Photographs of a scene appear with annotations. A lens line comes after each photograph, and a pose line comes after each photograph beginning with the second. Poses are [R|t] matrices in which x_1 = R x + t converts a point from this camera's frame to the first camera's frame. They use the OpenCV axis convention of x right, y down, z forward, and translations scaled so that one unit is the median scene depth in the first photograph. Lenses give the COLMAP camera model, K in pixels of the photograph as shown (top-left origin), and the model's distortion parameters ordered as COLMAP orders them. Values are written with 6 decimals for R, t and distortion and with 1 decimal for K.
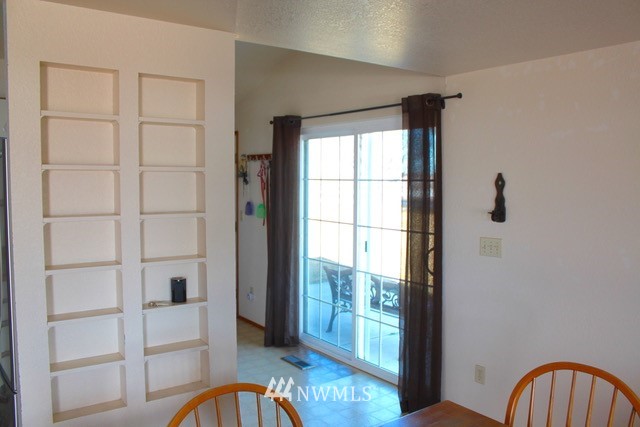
lens RADIAL K [[530.0, 0, 319.4], [0, 530.0, 215.6], [0, 0, 1]] dist [-0.155907, 0.128906]
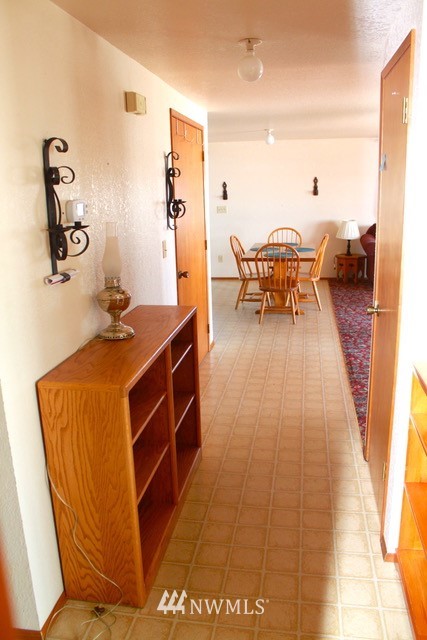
lens RADIAL K [[530.0, 0, 213.8], [0, 530.0, 320.6], [0, 0, 1]] dist [-0.155907, 0.128906]
pose [[0.721150, -0.194905, 0.664797, -1.889174], [0.080702, 0.976710, 0.198809, 0.088801], [-0.688063, -0.089720, 0.720083, -1.168621]]
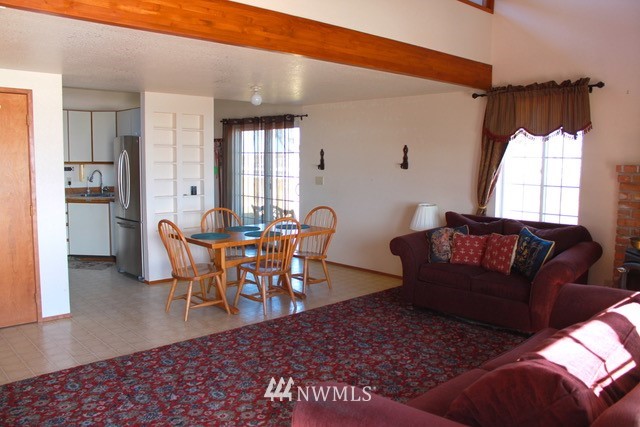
lens RADIAL K [[530.0, 0, 316.5], [0, 530.0, 212.4], [0, 0, 1]] dist [-0.155907, 0.128906]
pose [[0.993313, -0.004876, 0.115351, 0.046429], [0.000877, 0.999398, 0.034695, 0.135717], [-0.115450, -0.034362, 0.992719, -1.543409]]
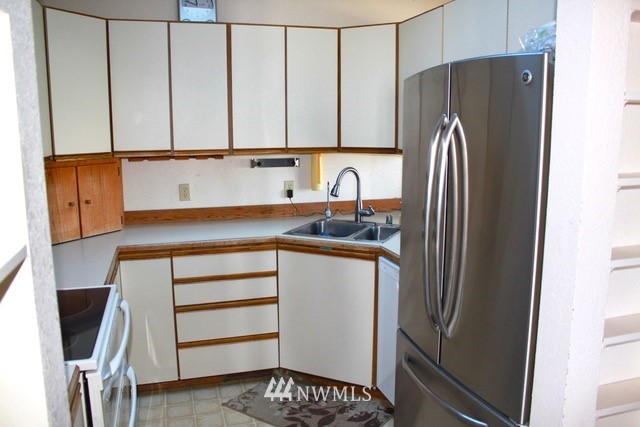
lens RADIAL K [[530.0, 0, 316.1], [0, 530.0, 218.2], [0, 0, 1]] dist [-0.155907, 0.128906]
pose [[0.939408, 0.052329, -0.338783, -0.458496], [-0.017443, 0.994297, 0.105211, -0.005359], [0.342356, -0.092927, 0.934963, 0.189841]]
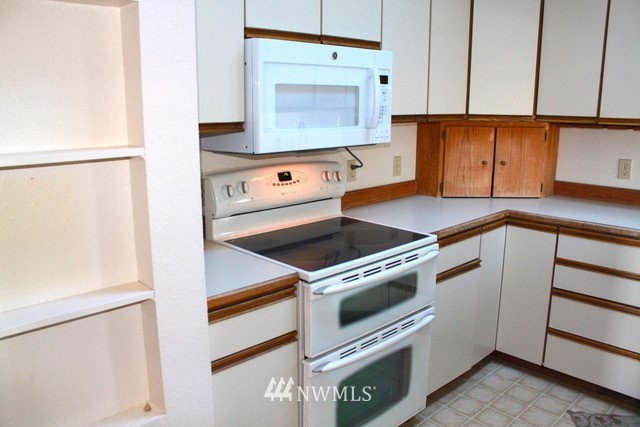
lens RADIAL K [[530.0, 0, 316.2], [0, 530.0, 216.3], [0, 0, 1]] dist [-0.155907, 0.128906]
pose [[0.126340, 0.209489, -0.969615, -0.232465], [-0.068209, 0.976968, 0.202190, -0.003158], [0.989639, 0.040592, 0.137720, 0.493419]]
